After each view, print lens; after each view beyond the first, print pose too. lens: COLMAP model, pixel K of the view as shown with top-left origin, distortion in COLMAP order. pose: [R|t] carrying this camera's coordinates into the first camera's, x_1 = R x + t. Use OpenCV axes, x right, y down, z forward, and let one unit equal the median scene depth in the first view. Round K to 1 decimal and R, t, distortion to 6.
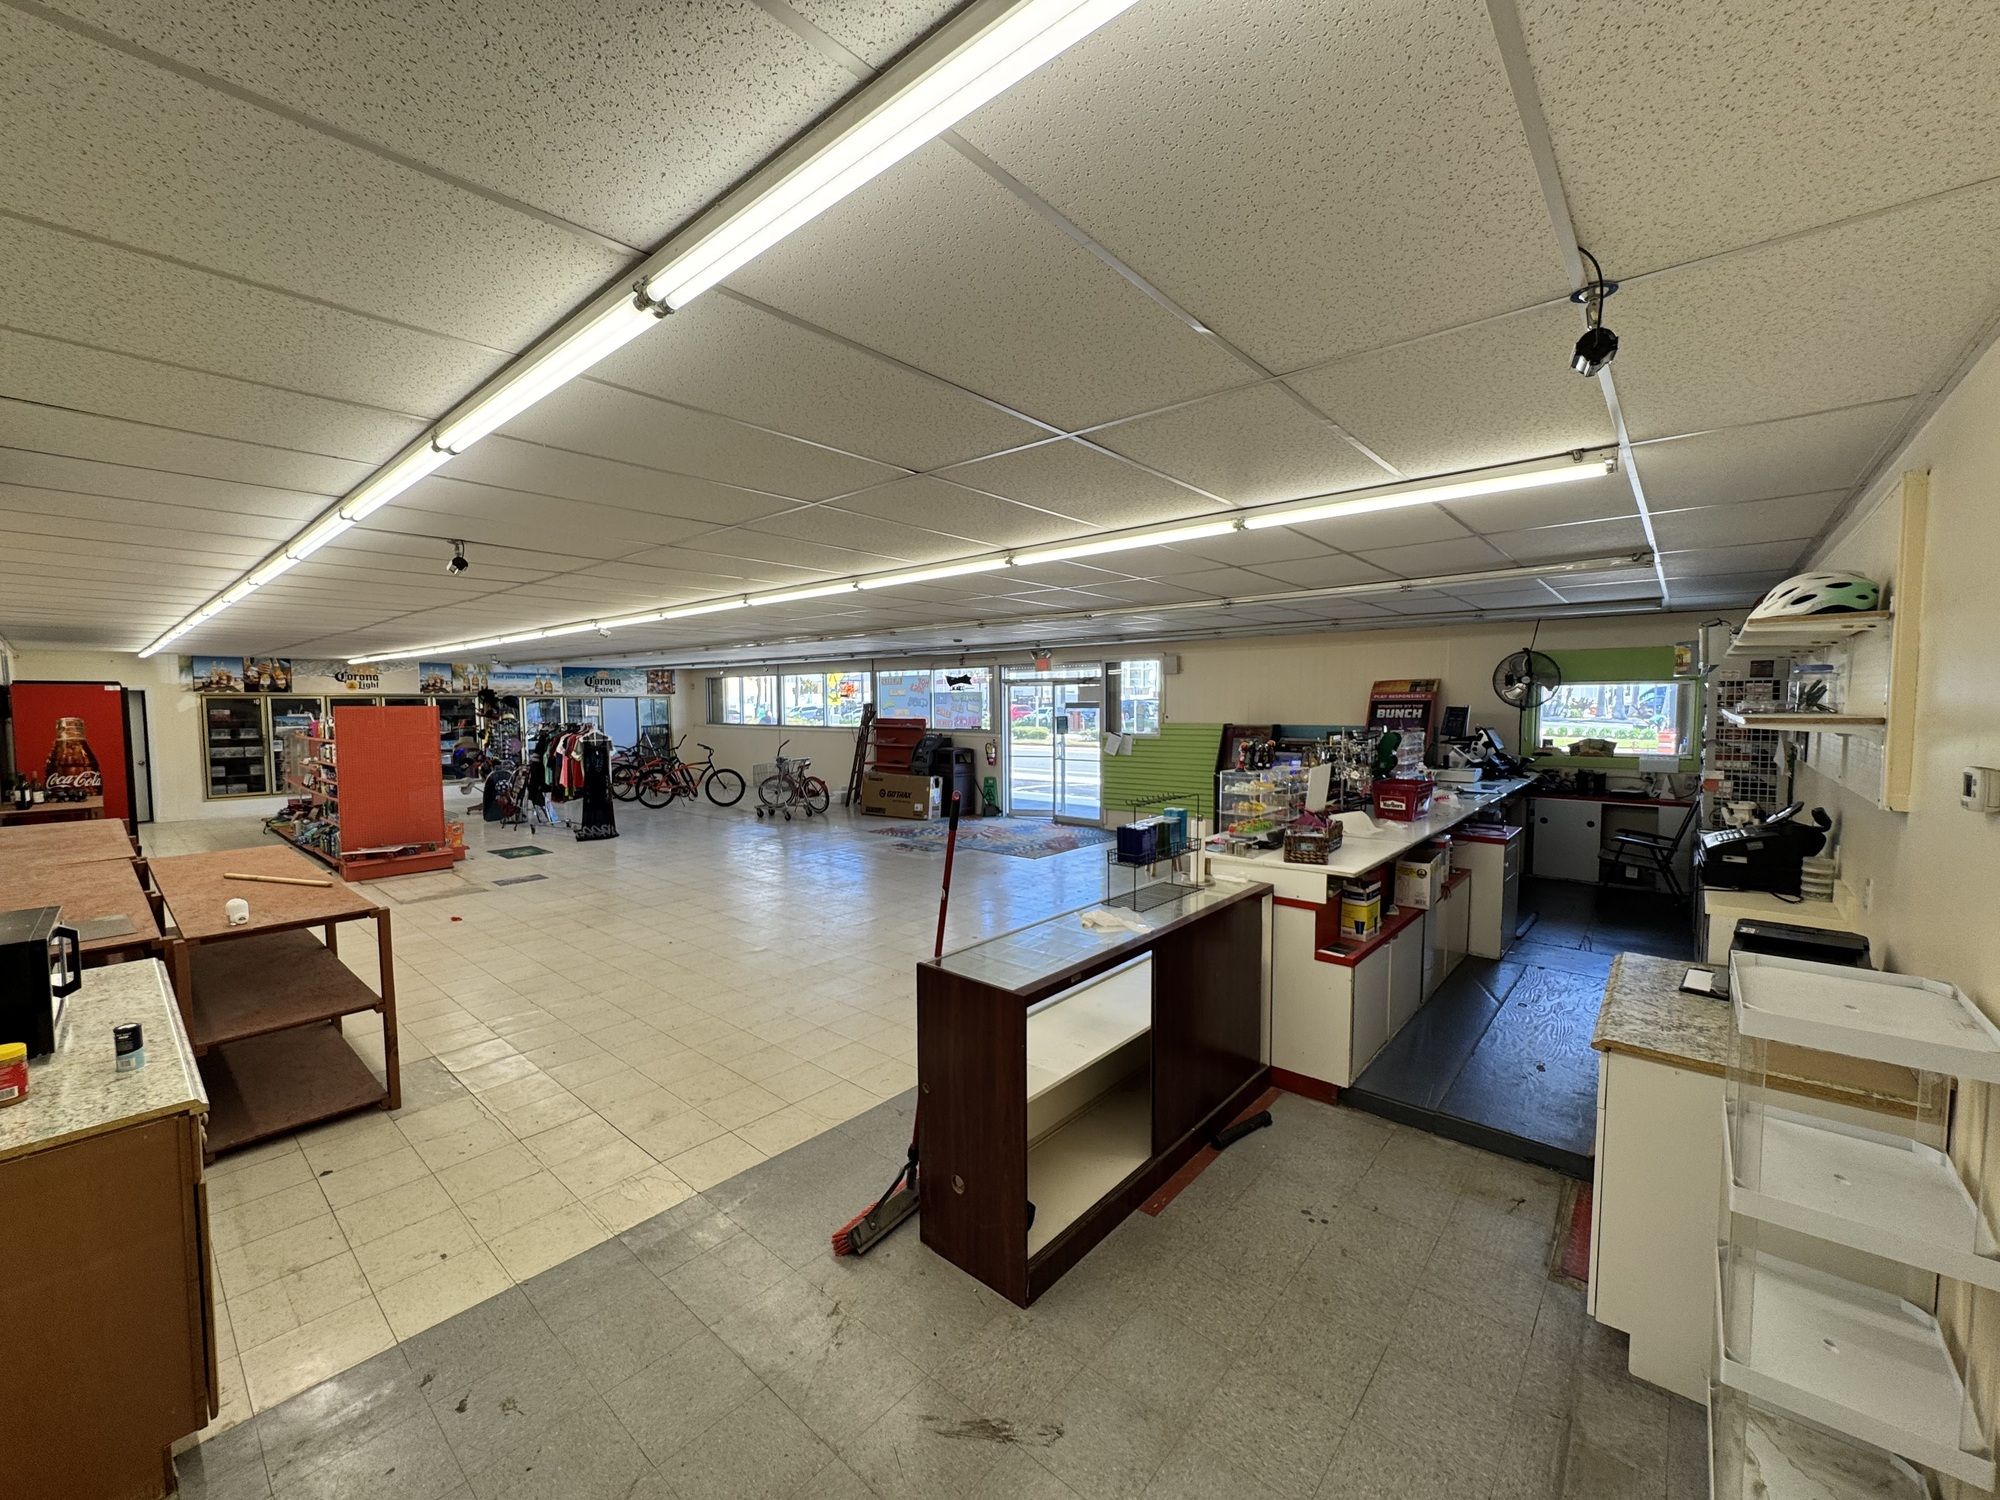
lens RADIAL K [[799.1, 0, 1002.6], [0, 799.1, 751.9], [0, 0, 1]] dist [-0.005066, 0.000246]
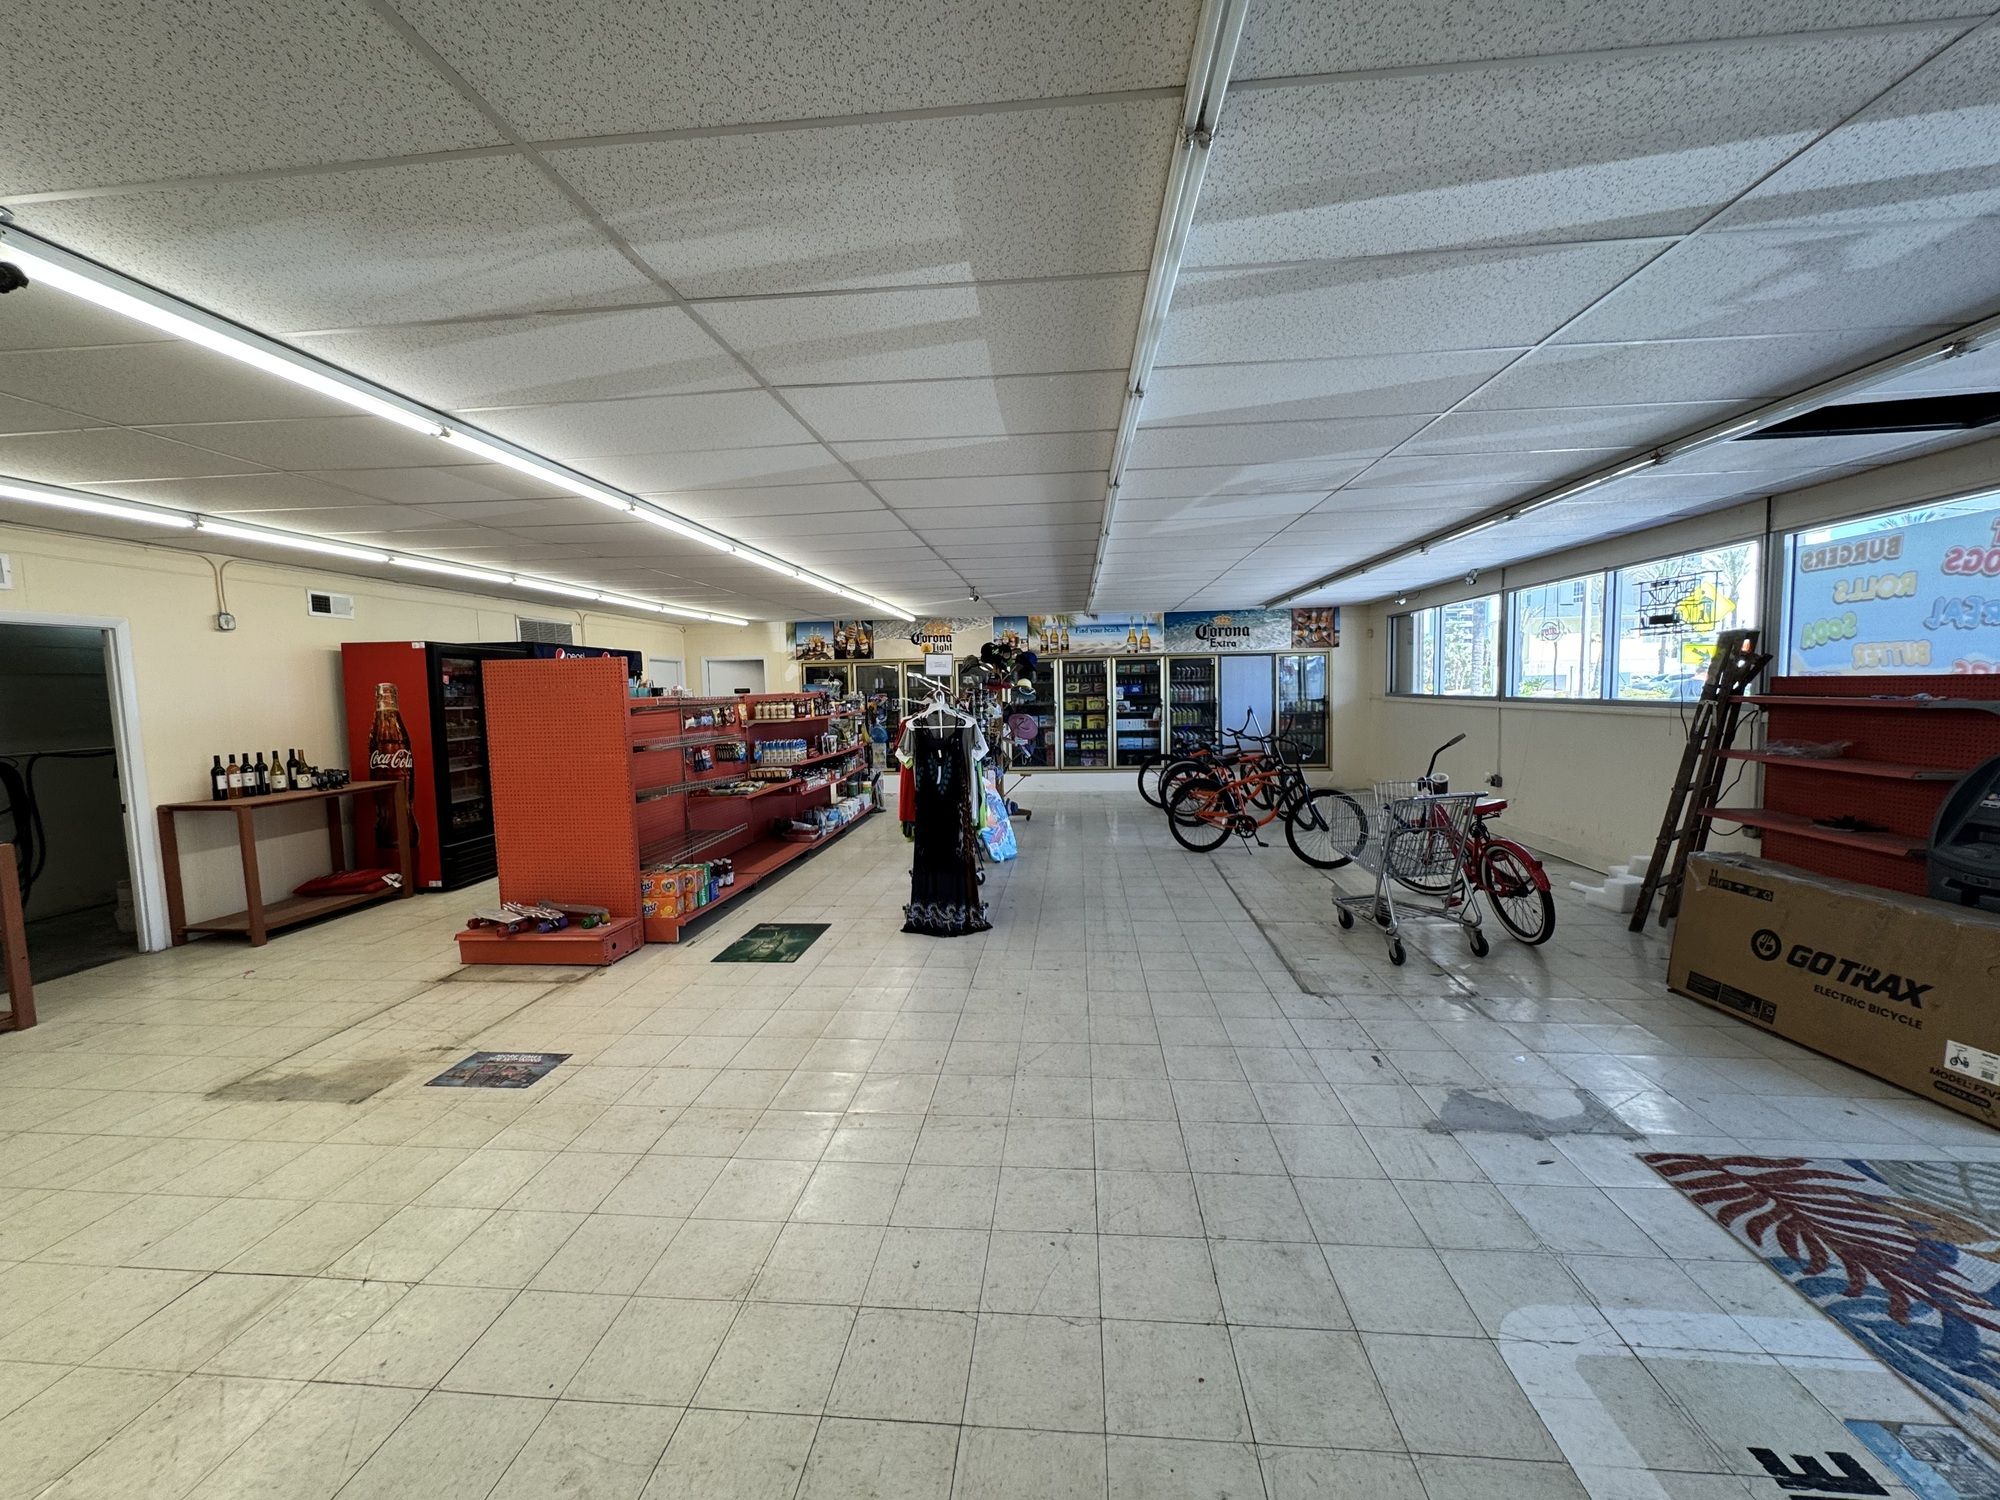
lens RADIAL K [[799.1, 0, 1000.8], [0, 799.1, 762.0], [0, 0, 1]] dist [-0.005066, 0.000246]
pose [[0.581234, 0.068262, -0.810868, -0.083497], [-0.032249, 0.997625, 0.060868, -0.018998], [0.813097, -0.009229, 0.582055, 0.608705]]
